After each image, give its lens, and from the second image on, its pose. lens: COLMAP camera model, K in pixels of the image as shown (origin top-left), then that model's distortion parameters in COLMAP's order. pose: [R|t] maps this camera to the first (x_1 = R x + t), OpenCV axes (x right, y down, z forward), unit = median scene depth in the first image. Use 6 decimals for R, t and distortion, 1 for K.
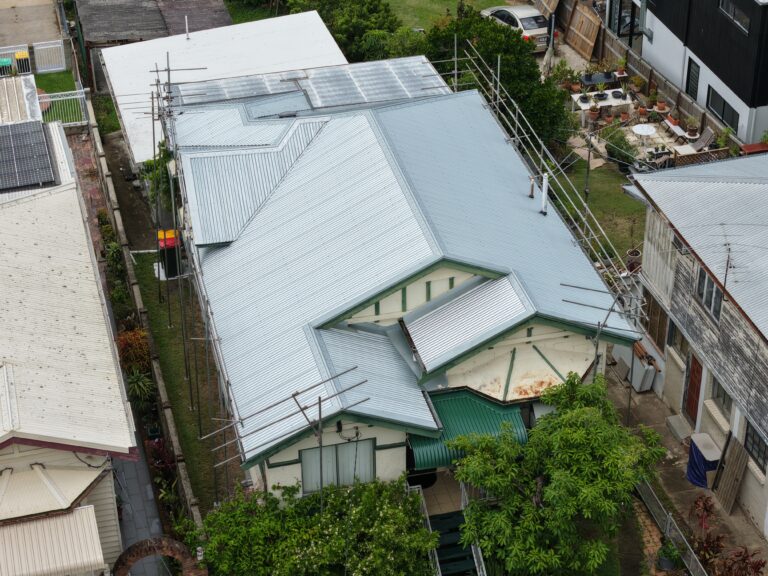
lens RADIAL K [[1587.4, 0, 384.0], [0, 1587.4, 288.0], [0, 0, 1]] dist [-0.122895, 0.147789]
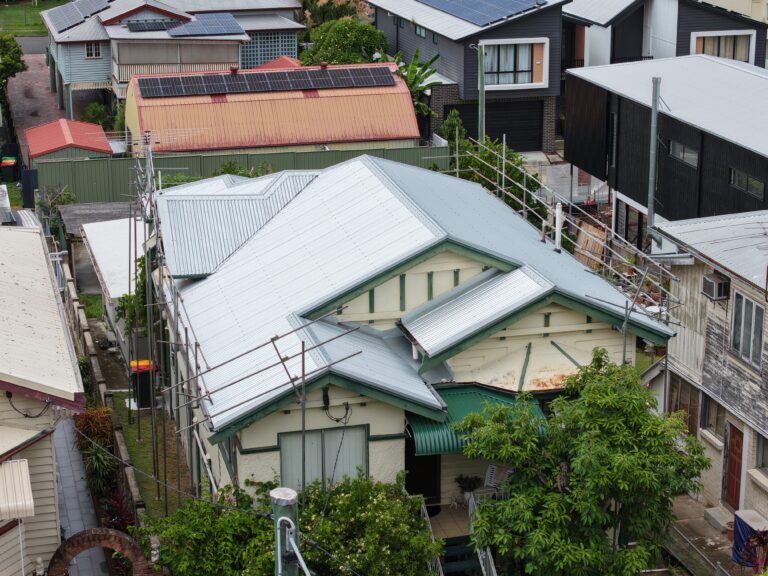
lens RADIAL K [[1587.4, 0, 384.0], [0, 1587.4, 288.0], [0, 0, 1]] dist [-0.122895, 0.147789]
pose [[0.999985, 0.005122, 0.001710, 0.000969], [-0.004405, 0.956894, -0.290404, 0.263564], [-0.003124, 0.290392, 0.956903, 0.164559]]
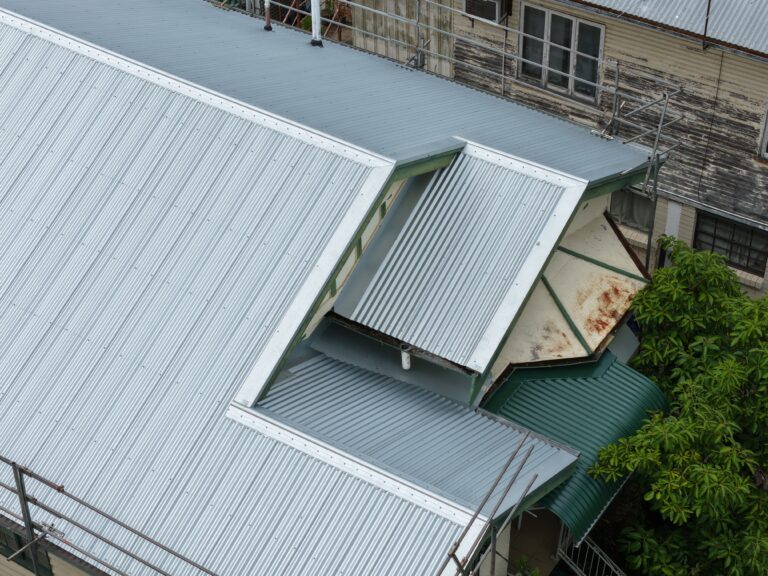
lens RADIAL K [[1587.4, 0, 384.0], [0, 1587.4, 288.0], [0, 0, 1]] dist [-0.122895, 0.147789]
pose [[0.725310, -0.452091, 0.519172, -0.252472], [0.387892, 0.891419, 0.234335, -0.106893], [-0.568740, 0.031417, 0.821917, 0.576839]]
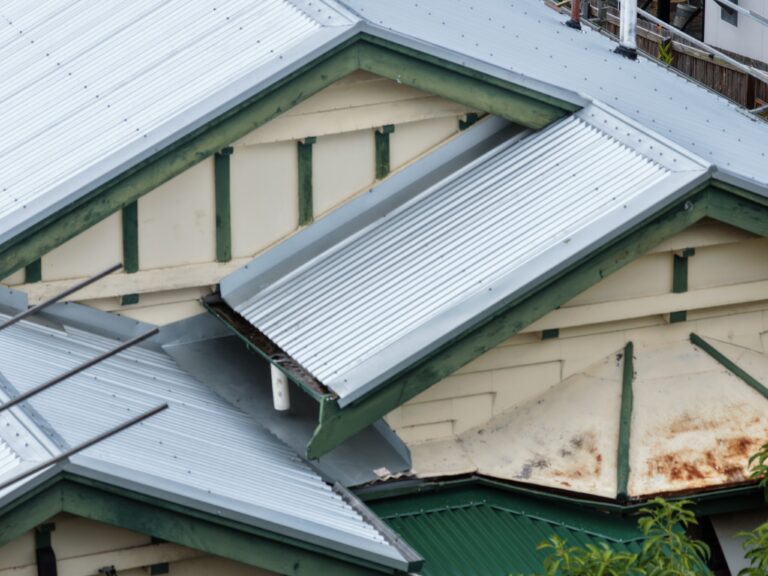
lens RADIAL K [[4137.4, 0, 384.0], [0, 4137.4, 288.0], [0, 0, 1]] dist [0.476859, 14.500624]
pose [[0.988036, -0.041193, 0.148621, -0.070815], [0.077769, 0.965255, -0.249468, 0.211357], [-0.133181, 0.258041, 0.956911, 0.298949]]
